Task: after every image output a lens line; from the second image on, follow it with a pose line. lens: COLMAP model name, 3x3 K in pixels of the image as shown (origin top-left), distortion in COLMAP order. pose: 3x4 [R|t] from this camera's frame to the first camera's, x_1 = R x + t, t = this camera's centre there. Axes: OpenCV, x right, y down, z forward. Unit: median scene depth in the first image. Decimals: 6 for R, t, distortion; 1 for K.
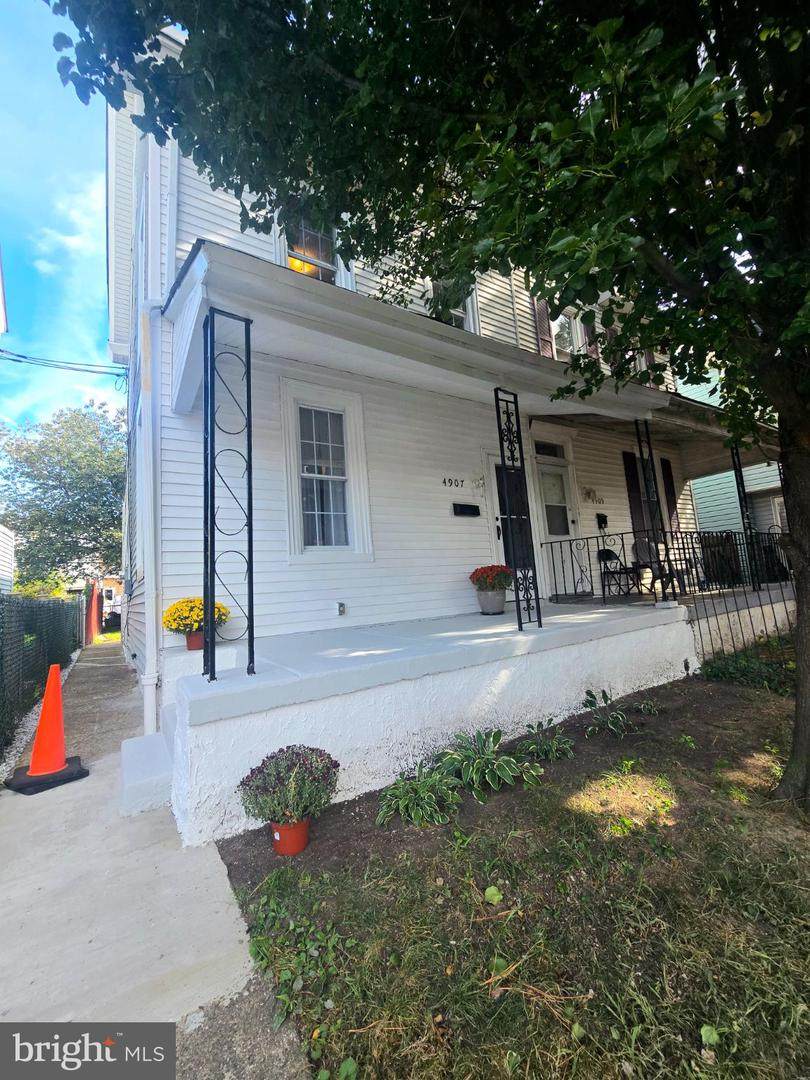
lens RADIAL K [[439.2, 0, 406.5], [0, 439.2, 538.7], [0, 0, 1]] dist [-0.007136, -0.000001]
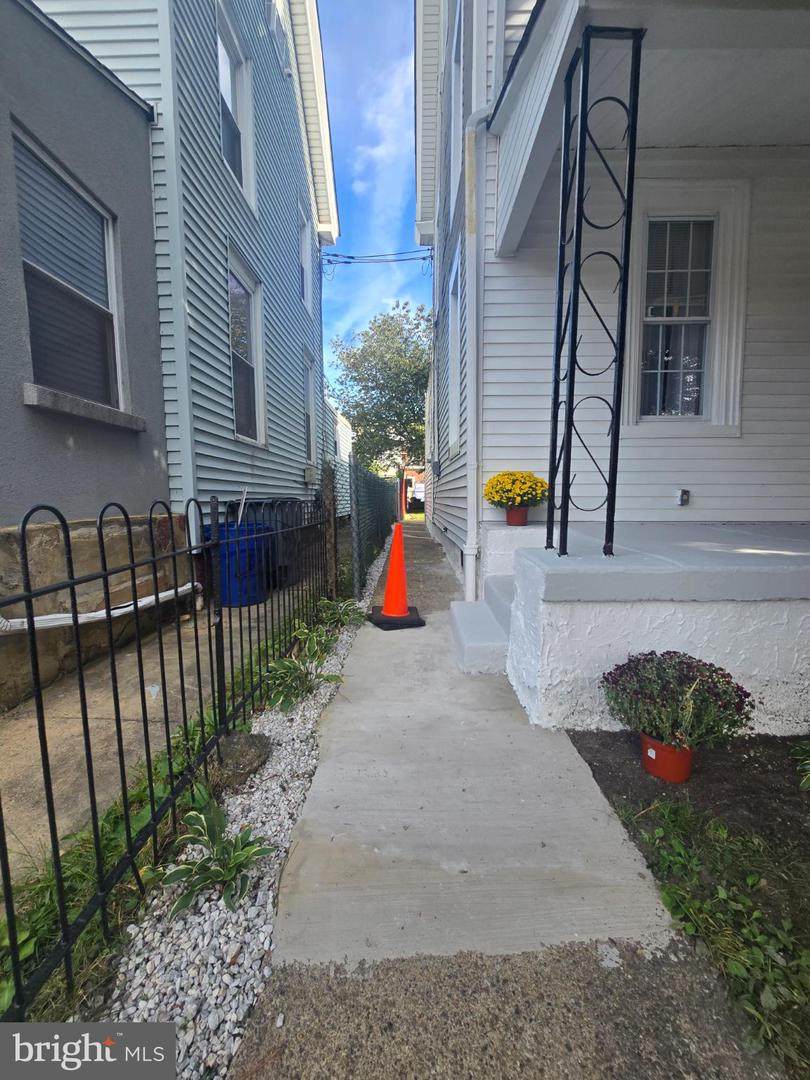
lens RADIAL K [[439.2, 0, 406.5], [0, 439.2, 538.7], [0, 0, 1]] dist [-0.007136, -0.000001]
pose [[0.826447, 0.118539, -0.550394, -0.116380], [0.010496, 0.974171, 0.225569, 0.049935], [0.562916, -0.192198, 0.803857, 0.079814]]
